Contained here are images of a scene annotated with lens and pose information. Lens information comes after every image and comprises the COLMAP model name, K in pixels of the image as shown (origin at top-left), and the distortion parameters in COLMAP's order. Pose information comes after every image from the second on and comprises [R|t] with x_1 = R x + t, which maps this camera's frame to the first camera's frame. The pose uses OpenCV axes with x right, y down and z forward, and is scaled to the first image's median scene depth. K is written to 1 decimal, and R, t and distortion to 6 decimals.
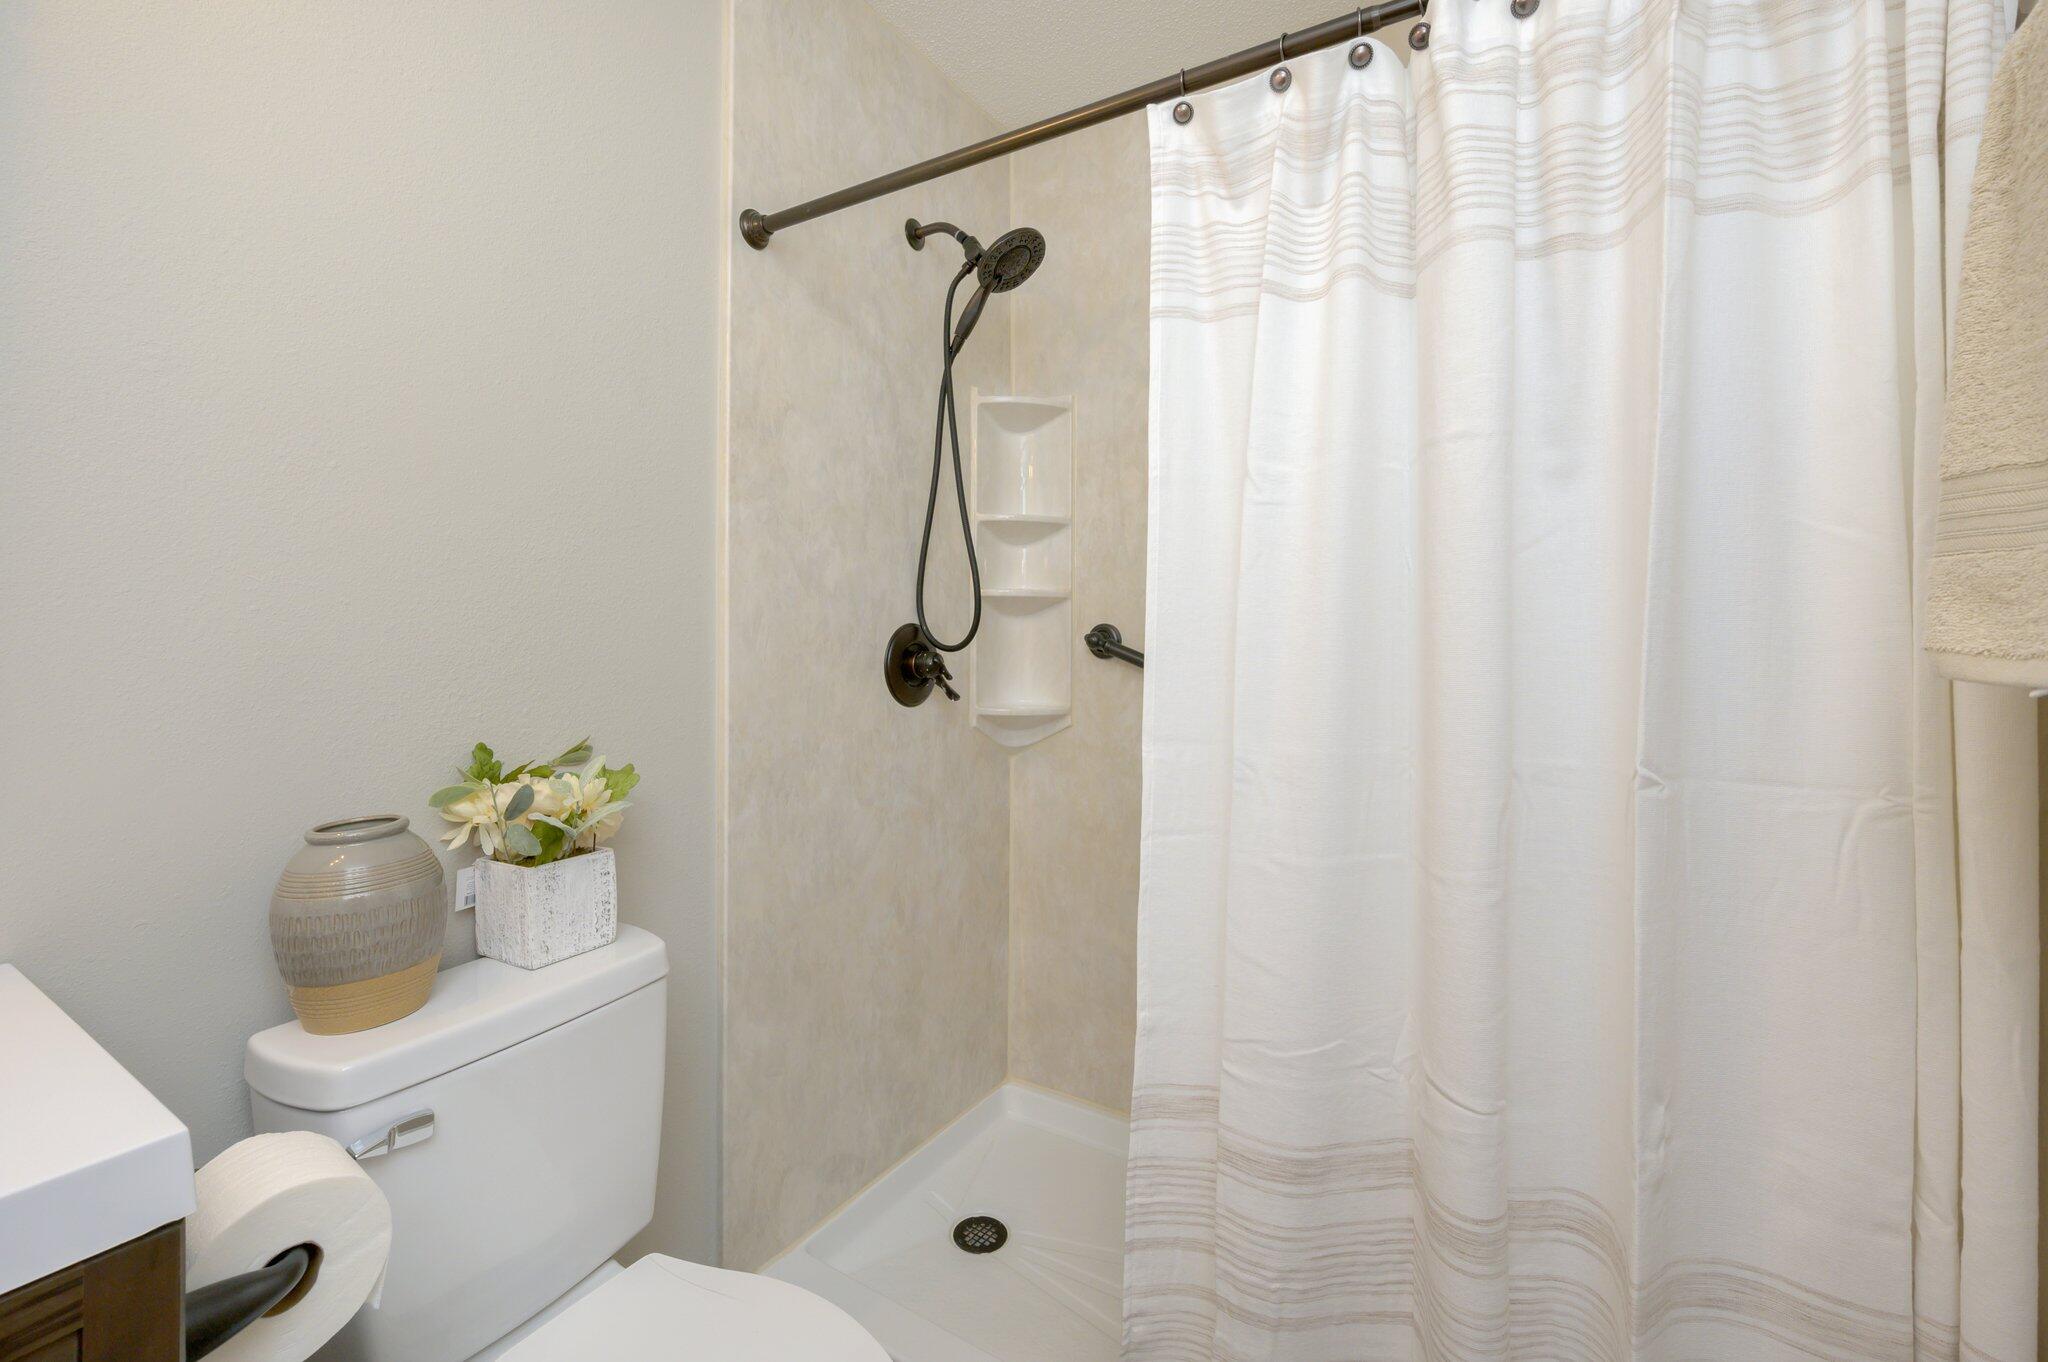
lens RADIAL K [[822.7, 0, 1010.8], [0, 822.7, 630.6], [0, 0, 1]] dist [-0.001931, -0.000111]
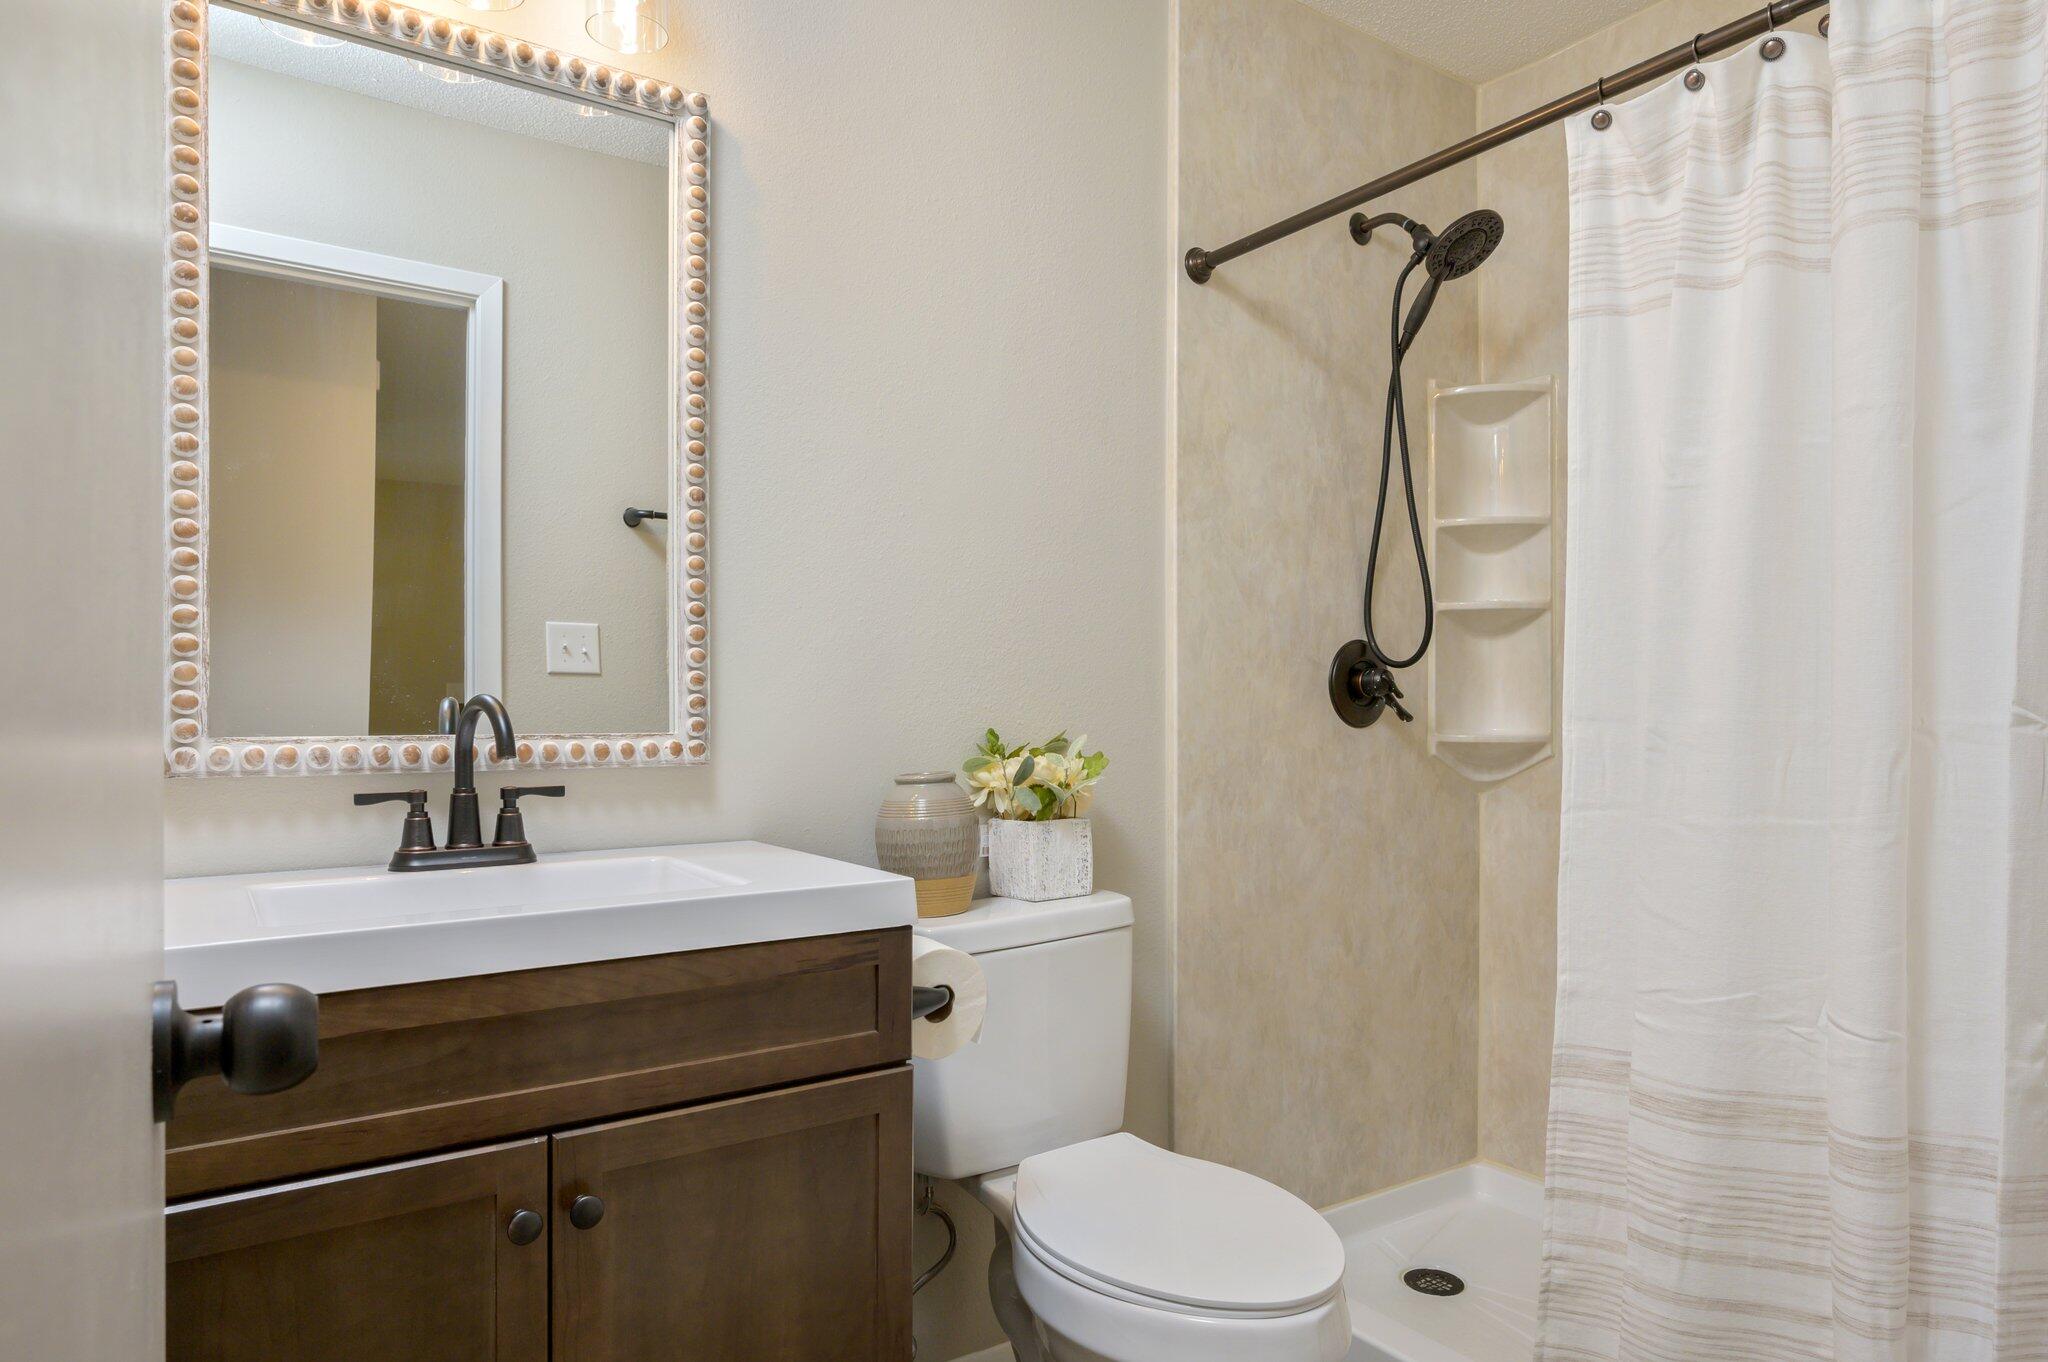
lens RADIAL K [[1192.1, 0, 1021.2], [0, 1192.1, 691.9], [0, 0, 1]] dist [0.002515, -0.000198]
pose [[0.906625, -0.008259, -0.421857, 0.164277], [0.001834, 0.999876, -0.015634, 0.111775], [0.421934, 0.013401, 0.906528, -0.633609]]
